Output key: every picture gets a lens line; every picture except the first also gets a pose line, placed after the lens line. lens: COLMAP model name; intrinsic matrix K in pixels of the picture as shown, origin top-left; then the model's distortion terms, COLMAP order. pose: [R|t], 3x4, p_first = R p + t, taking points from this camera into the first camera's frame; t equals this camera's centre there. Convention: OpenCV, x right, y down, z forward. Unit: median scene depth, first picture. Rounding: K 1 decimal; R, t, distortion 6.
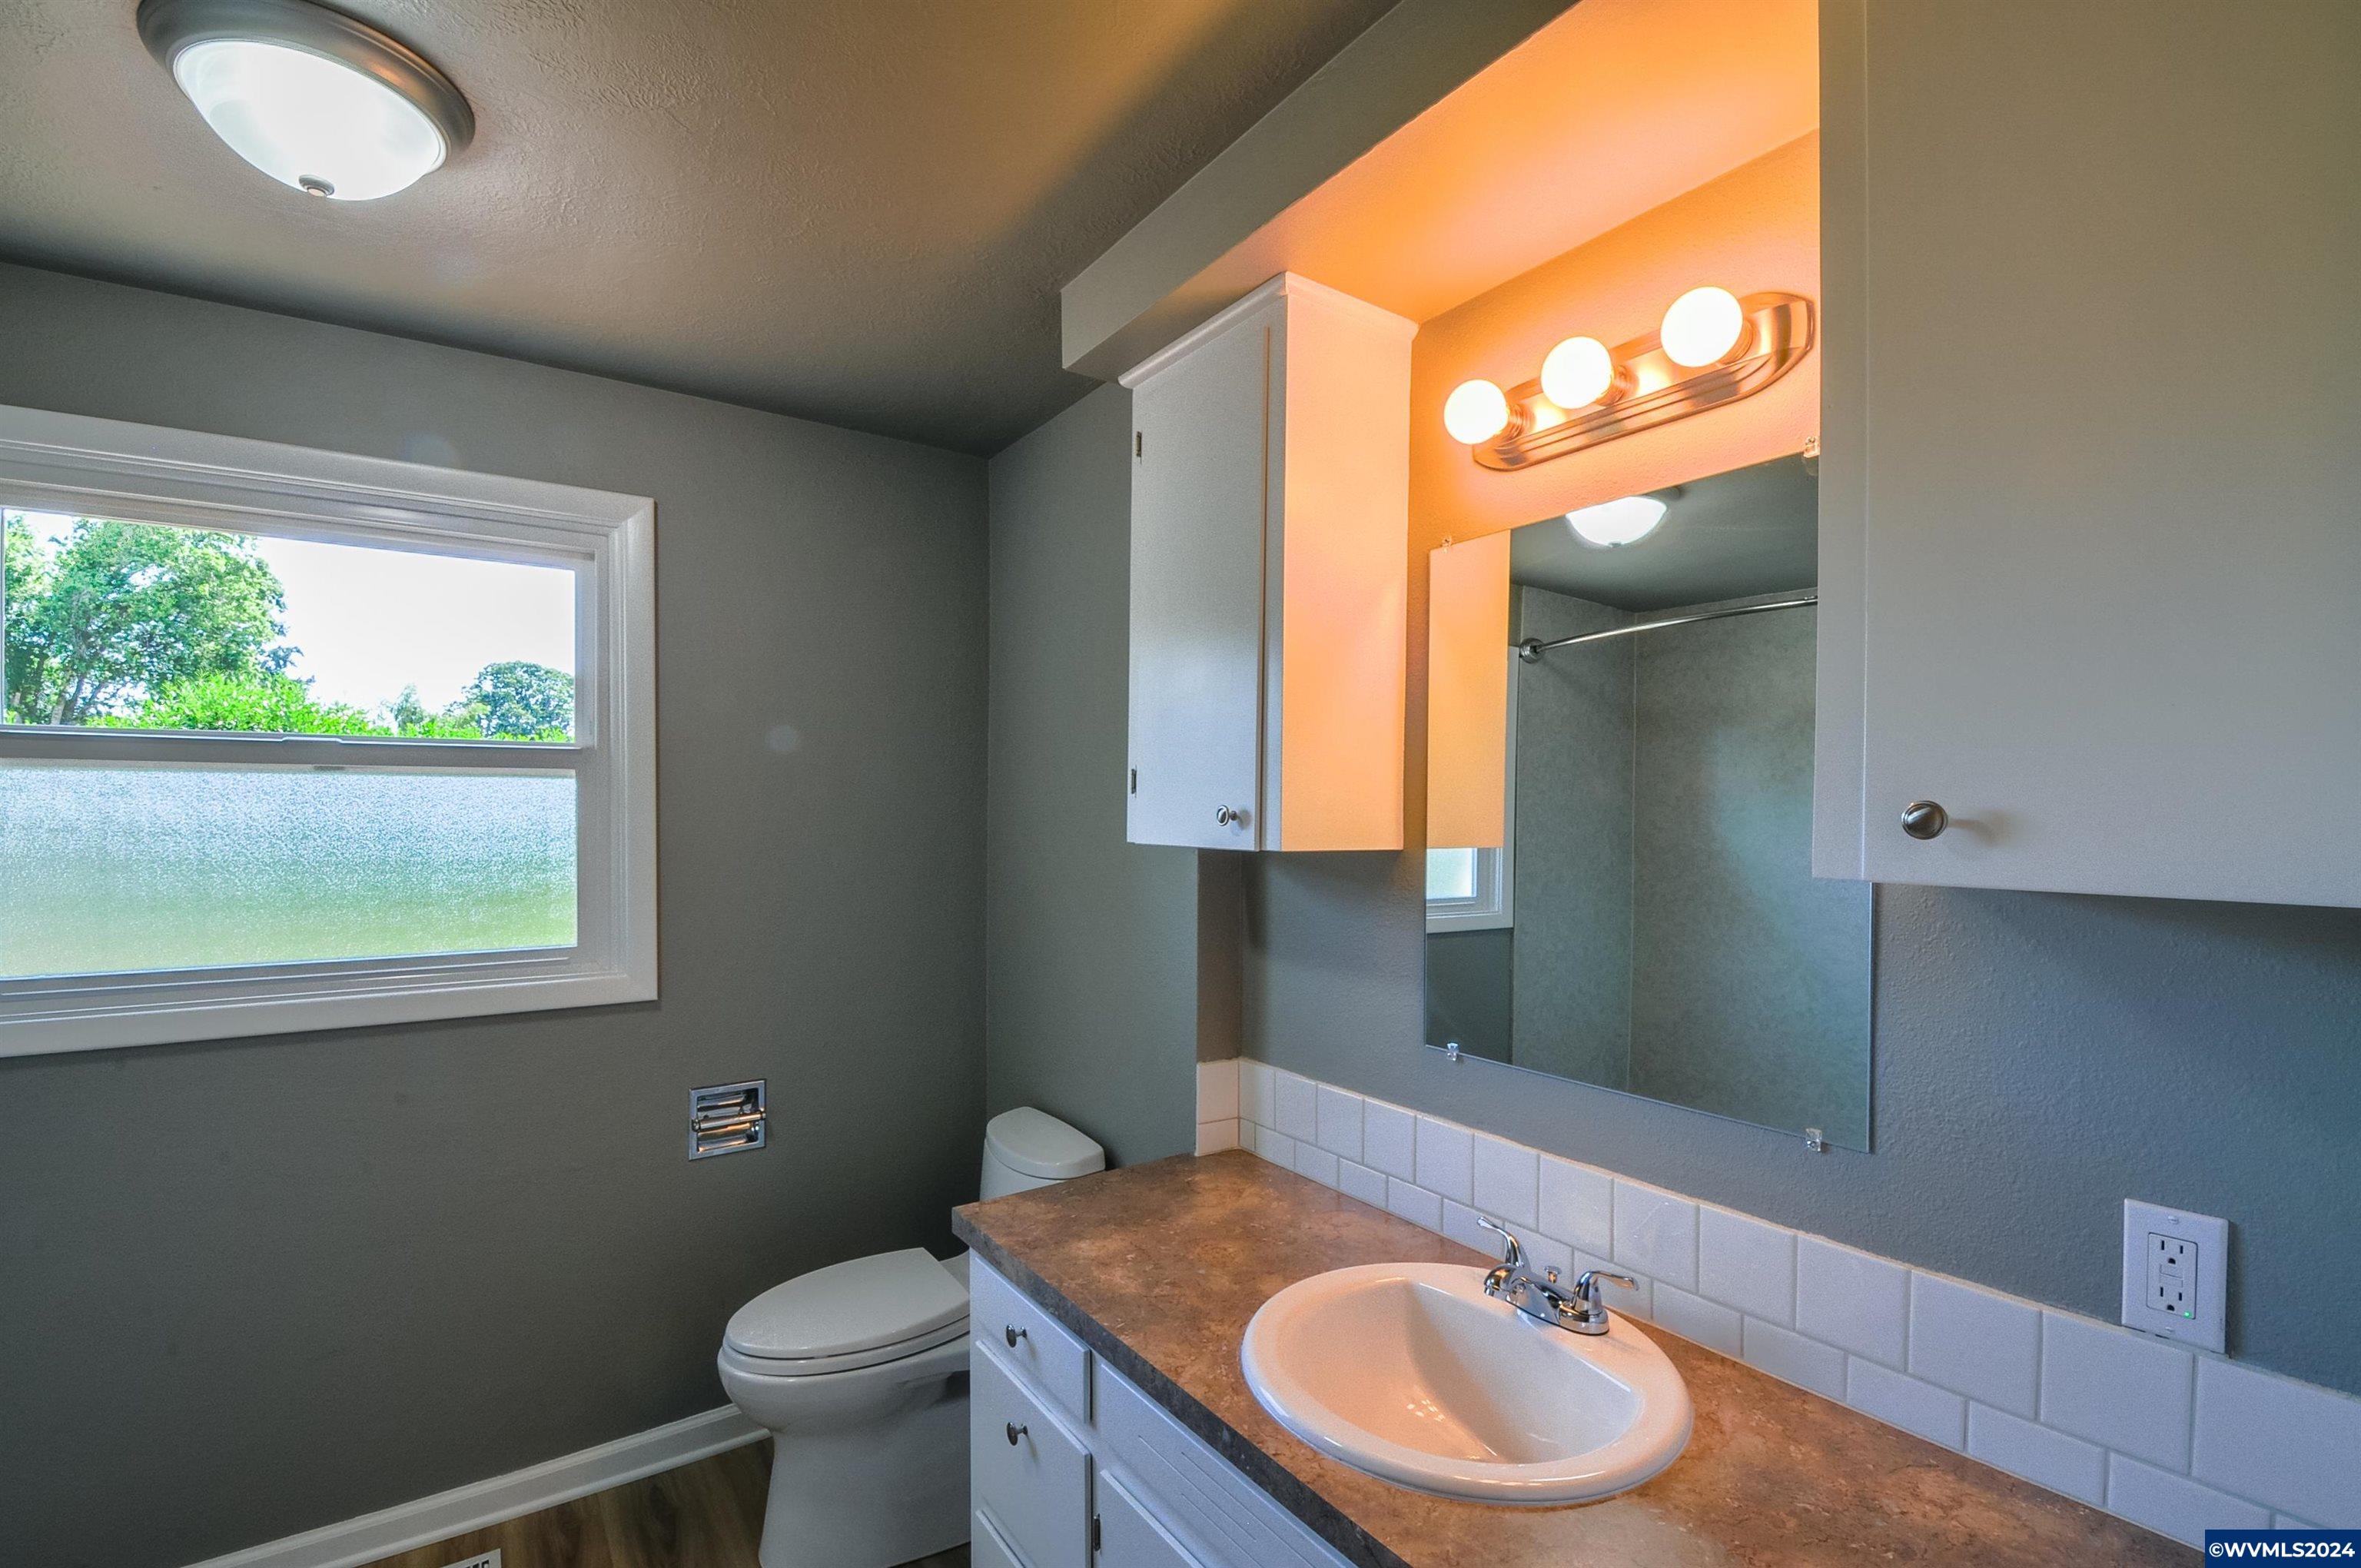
lens RADIAL K [[1037.6, 0, 1167.9], [0, 1037.6, 812.7], [0, 0, 1]] dist [-0.025790, -0.000079]
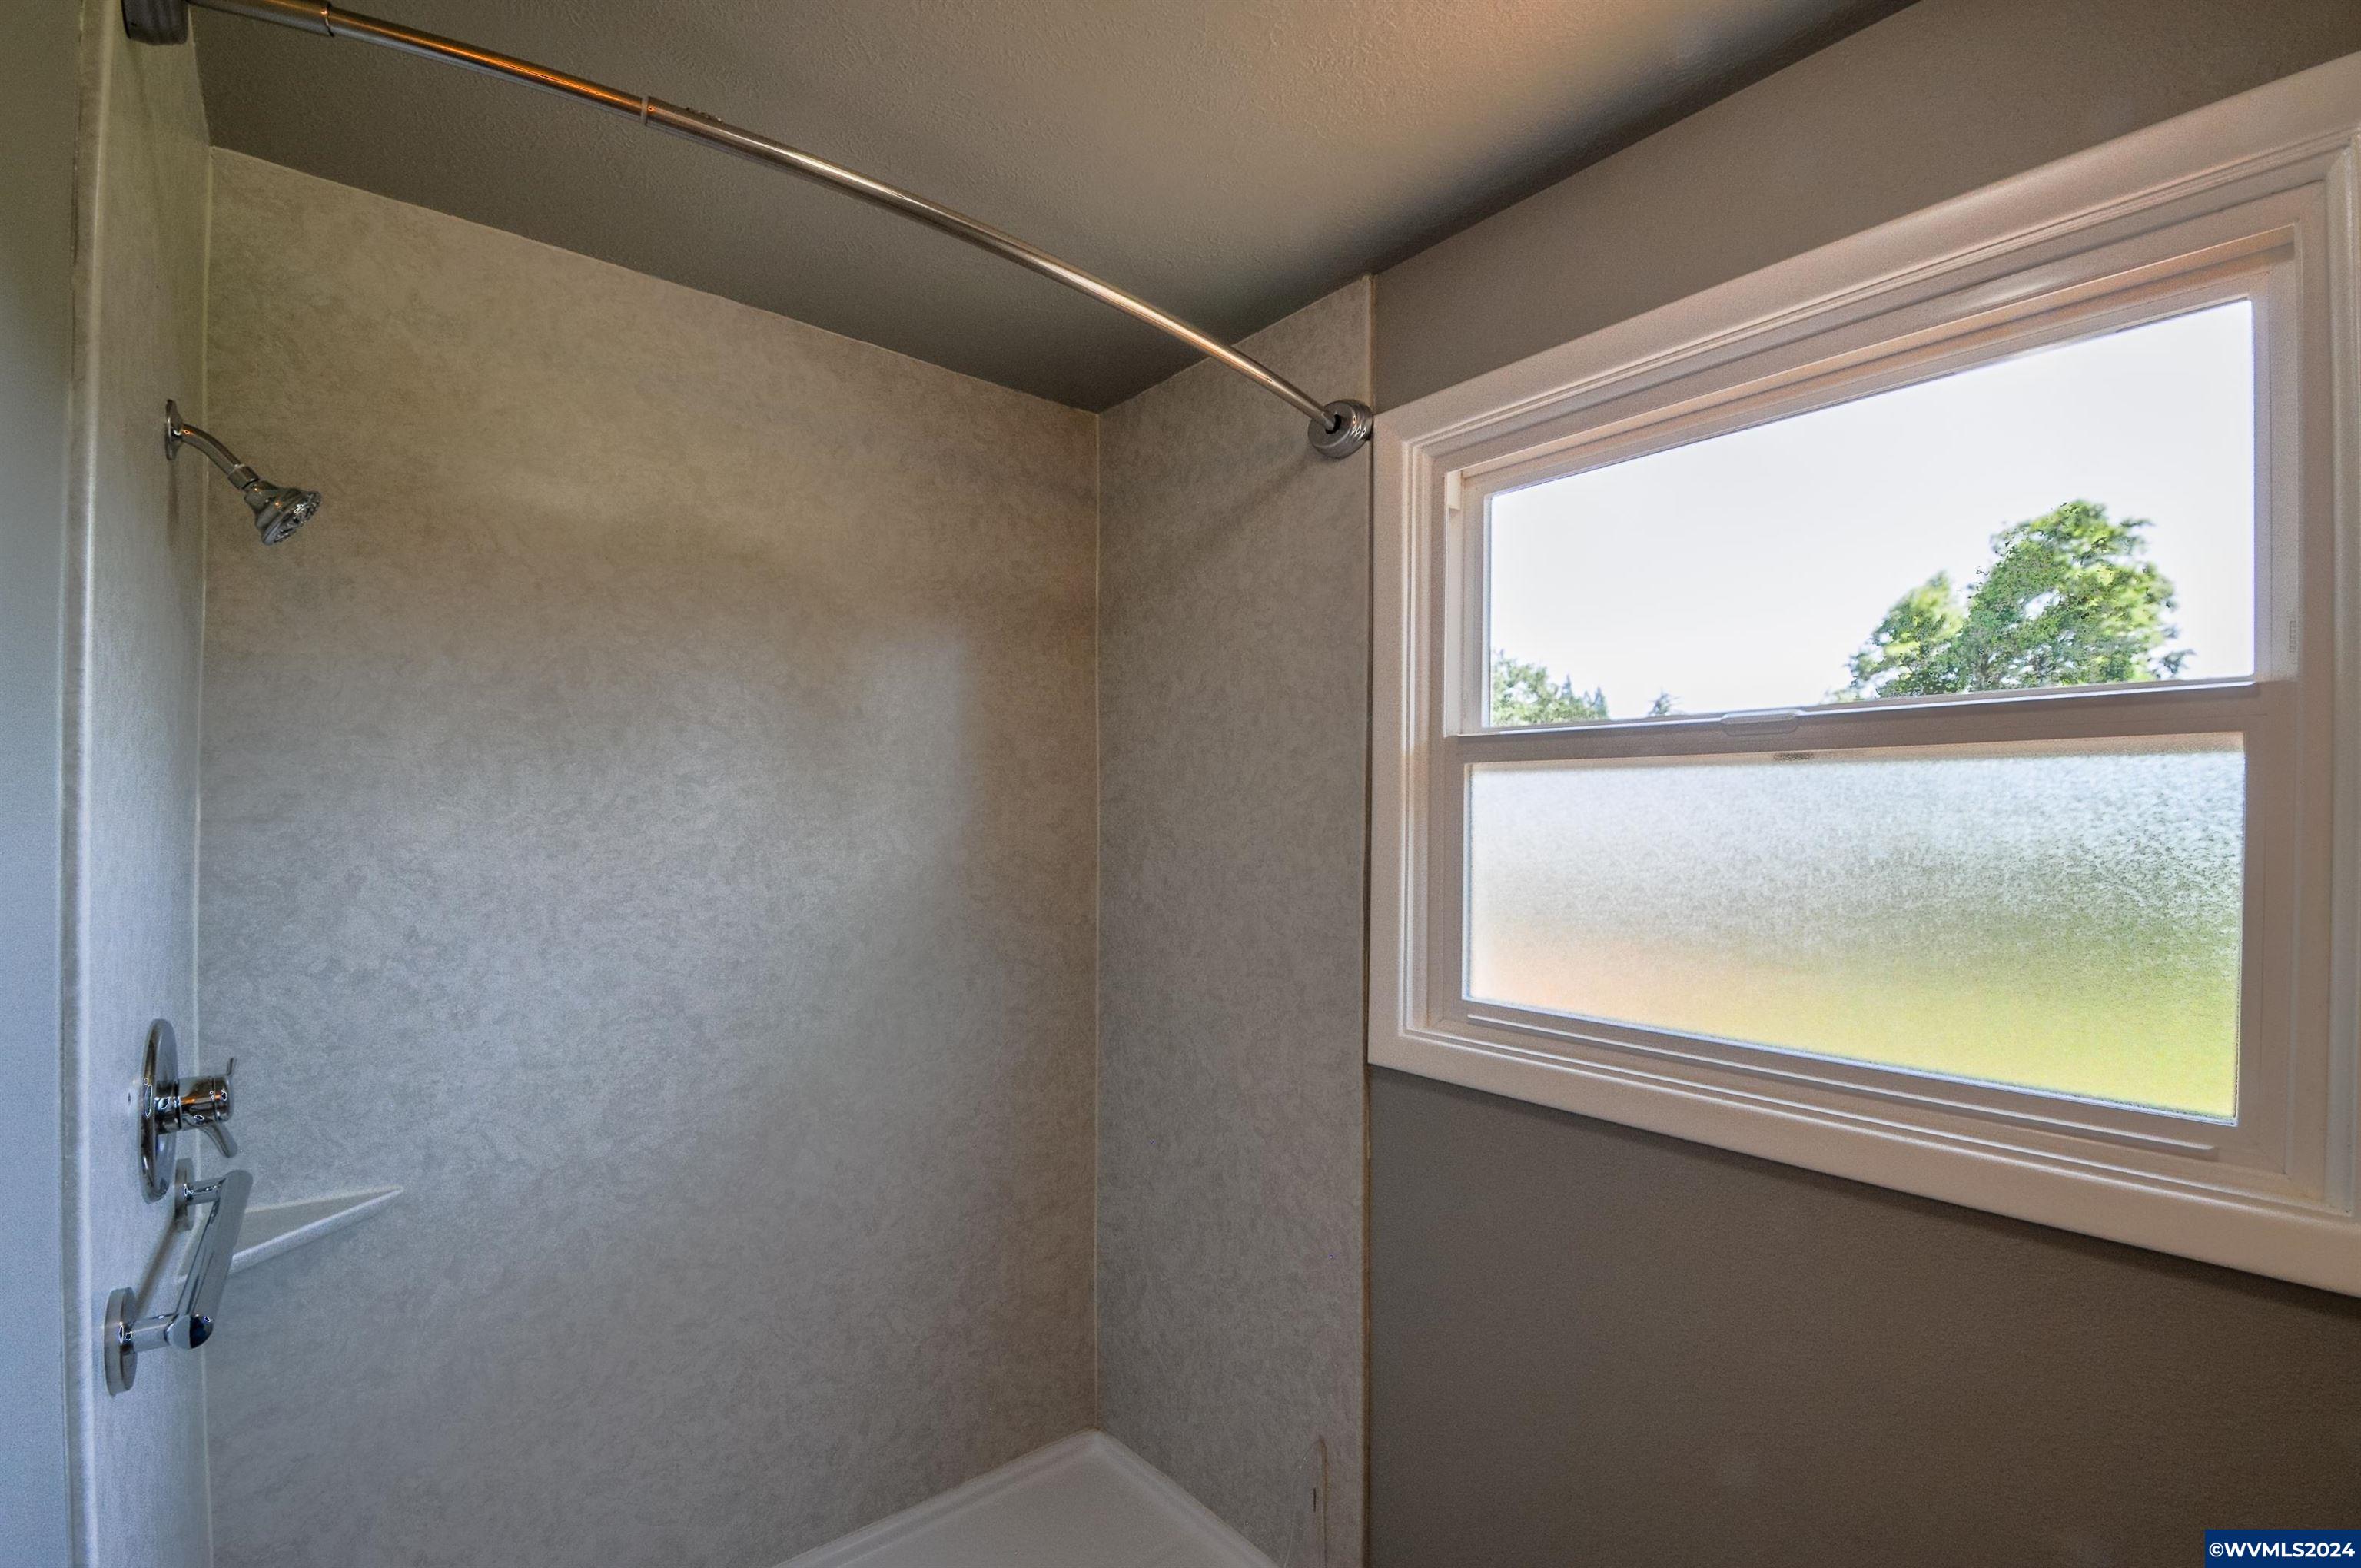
lens RADIAL K [[1037.6, 0, 1167.9], [0, 1037.6, 812.7], [0, 0, 1]] dist [-0.025790, -0.000079]
pose [[0.068357, -0.000889, -0.997661, -0.098963], [-0.012566, 0.999920, -0.001752, 0.000048], [0.997582, 0.012656, 0.068340, 0.293173]]
